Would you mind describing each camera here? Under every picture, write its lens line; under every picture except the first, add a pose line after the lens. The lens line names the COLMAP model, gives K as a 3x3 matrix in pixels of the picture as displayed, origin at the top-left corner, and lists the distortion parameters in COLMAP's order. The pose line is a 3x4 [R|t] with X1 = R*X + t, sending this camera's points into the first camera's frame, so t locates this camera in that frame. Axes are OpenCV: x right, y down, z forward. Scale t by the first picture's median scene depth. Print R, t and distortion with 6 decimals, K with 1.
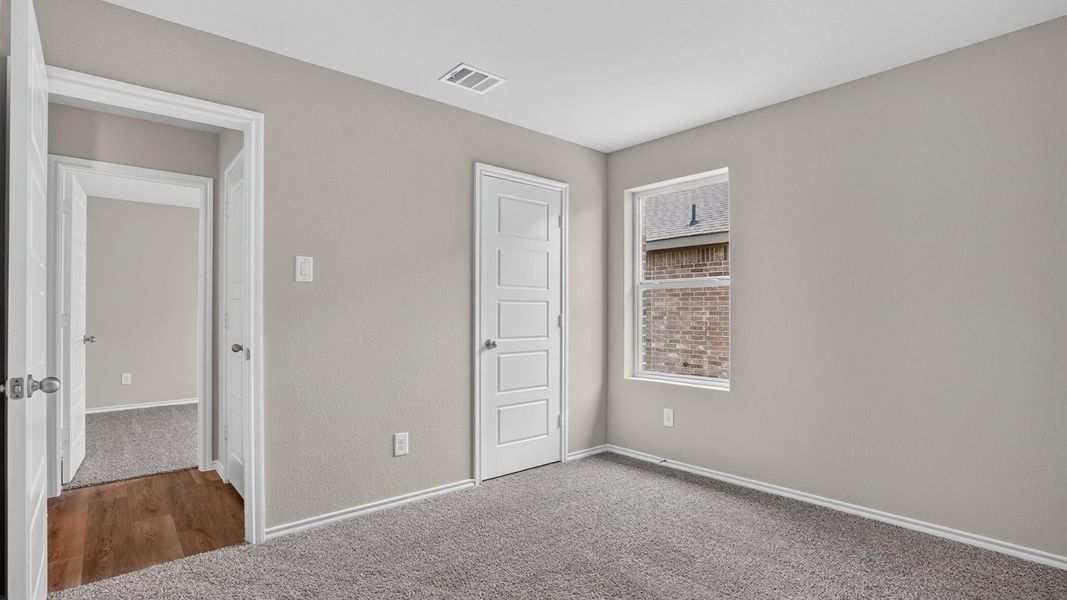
lens RADIAL K [[505.5, 0, 540.6], [0, 505.5, 309.0], [0, 0, 1]] dist [-0.042744, 0.005528]
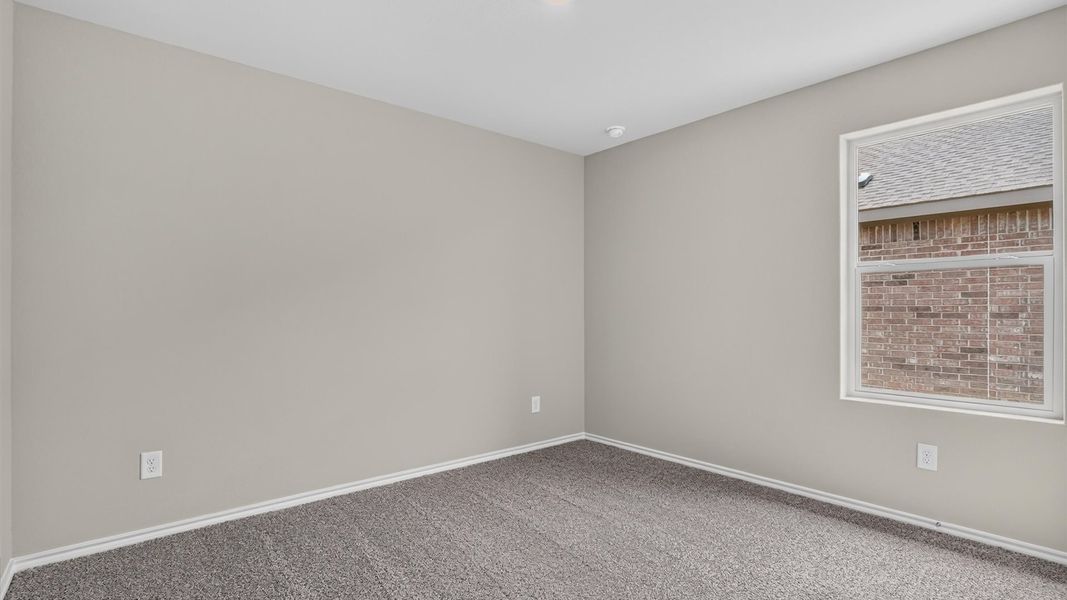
lens RADIAL K [[505.5, 0, 523.5], [0, 505.5, 303.7], [0, 0, 1]] dist [-0.042744, 0.005528]
pose [[0.999389, -0.002903, -0.034840, -0.324769], [0.002938, 0.999995, 0.000956, 0.000822], [0.034837, -0.001057, 0.999392, 0.352592]]
